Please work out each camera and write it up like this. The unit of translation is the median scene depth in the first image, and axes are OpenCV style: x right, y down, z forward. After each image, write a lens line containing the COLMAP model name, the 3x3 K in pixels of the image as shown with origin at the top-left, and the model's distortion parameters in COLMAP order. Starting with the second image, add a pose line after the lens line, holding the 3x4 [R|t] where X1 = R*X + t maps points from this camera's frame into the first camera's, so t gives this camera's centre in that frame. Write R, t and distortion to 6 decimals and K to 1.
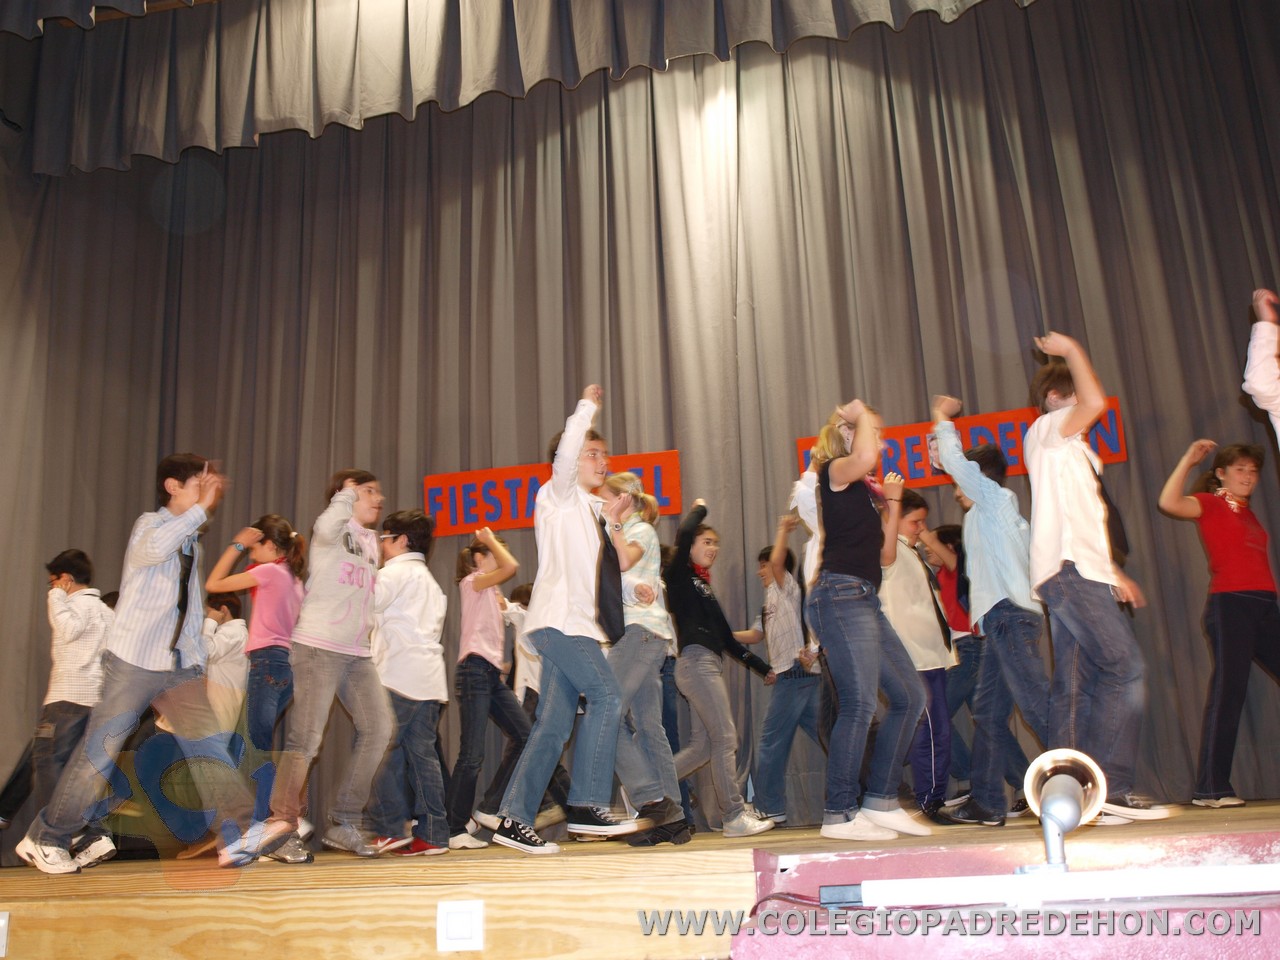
lens RADIAL K [[1429.0, 0, 620.9], [0, 1429.0, 477.4], [0, 0, 1]] dist [-0.099313, 0.111746]
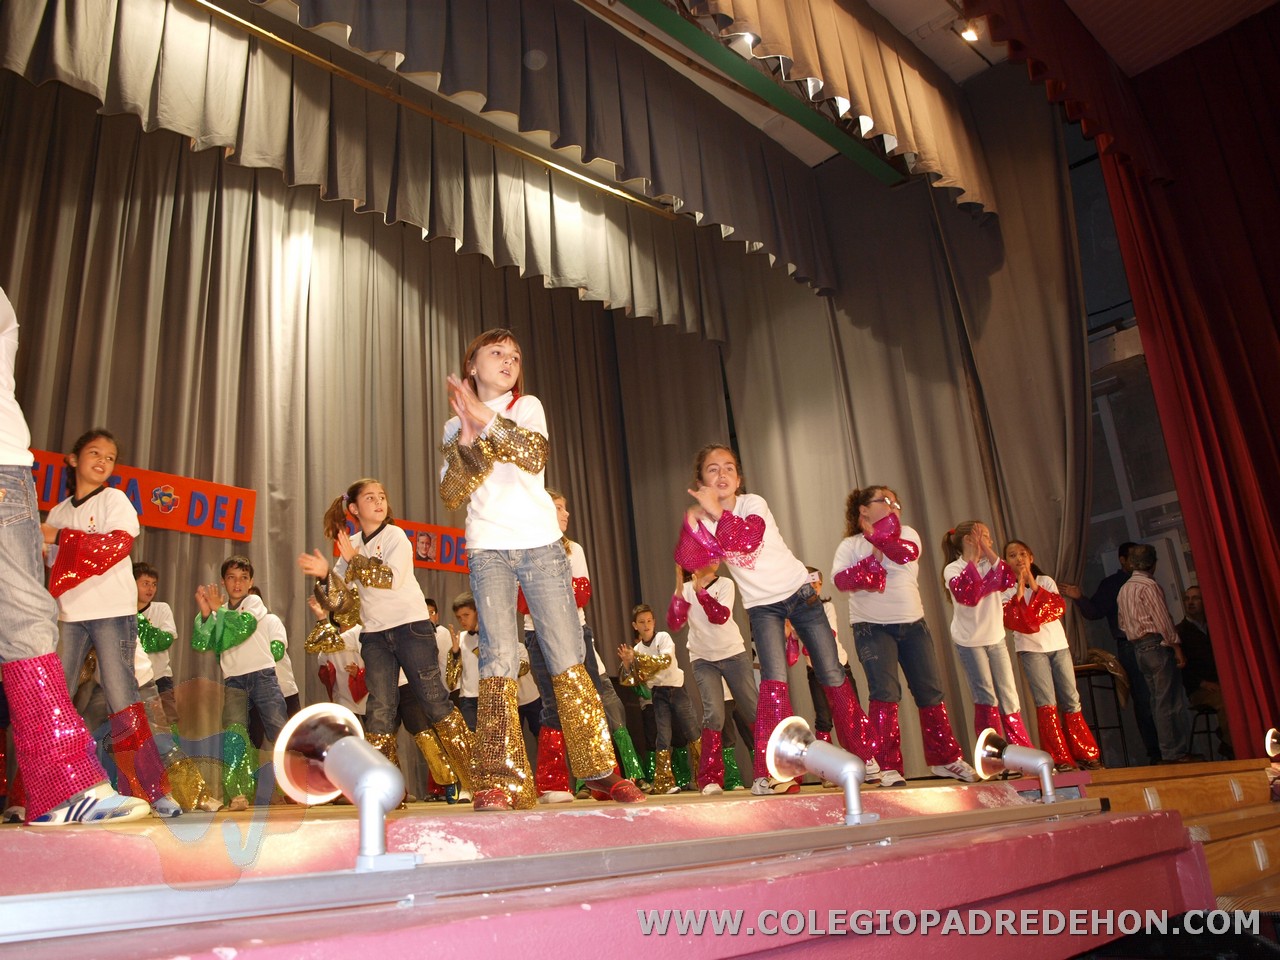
lens RADIAL K [[1032.6, 0, 621.5], [0, 1032.6, 486.1], [0, 0, 1]] dist [-0.107627, 0.066148]
pose [[0.499956, 0.274118, 0.821525, -0.551773], [-0.189370, 0.960234, -0.205156, 0.101104], [-0.845093, -0.053003, 0.531985, 0.271251]]
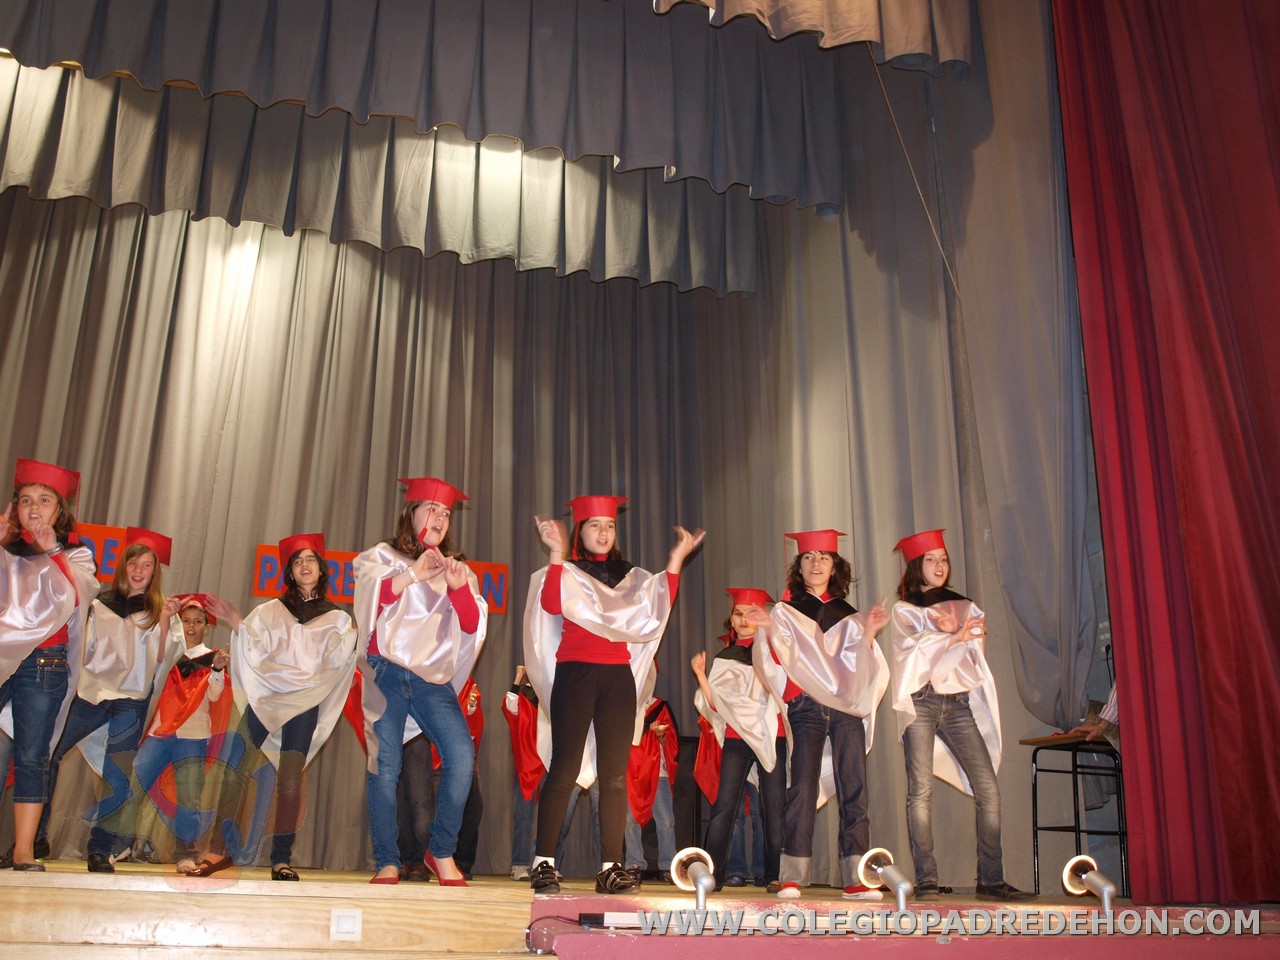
lens RADIAL K [[1307.4, 0, 614.3], [0, 1307.4, 479.2], [0, 0, 1]] dist [-0.098826, 0.080903]
pose [[0.838524, 0.224611, 0.496415, -0.186421], [-0.194857, 0.974444, -0.111758, -0.017182], [-0.508830, -0.003018, 0.860862, -0.104141]]
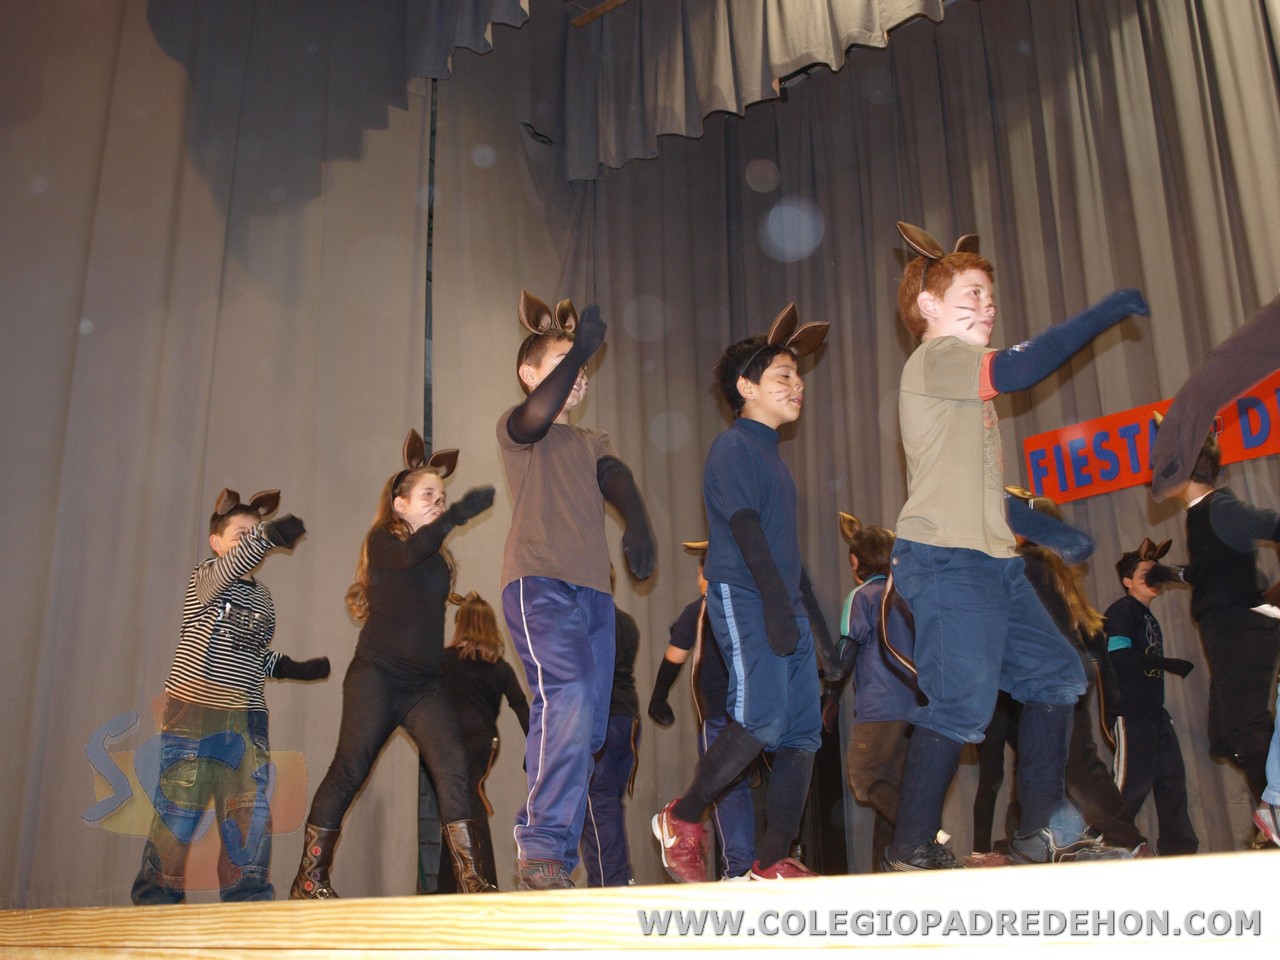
lens RADIAL K [[1372.2, 0, 609.7], [0, 1372.2, 479.5], [0, 0, 1]] dist [-0.073466, 0.013051]
pose [[0.875618, -0.122728, -0.467152, 0.024866], [0.107363, 0.992438, -0.059491, 0.049398], [0.470921, 0.001937, 0.882173, 0.184439]]
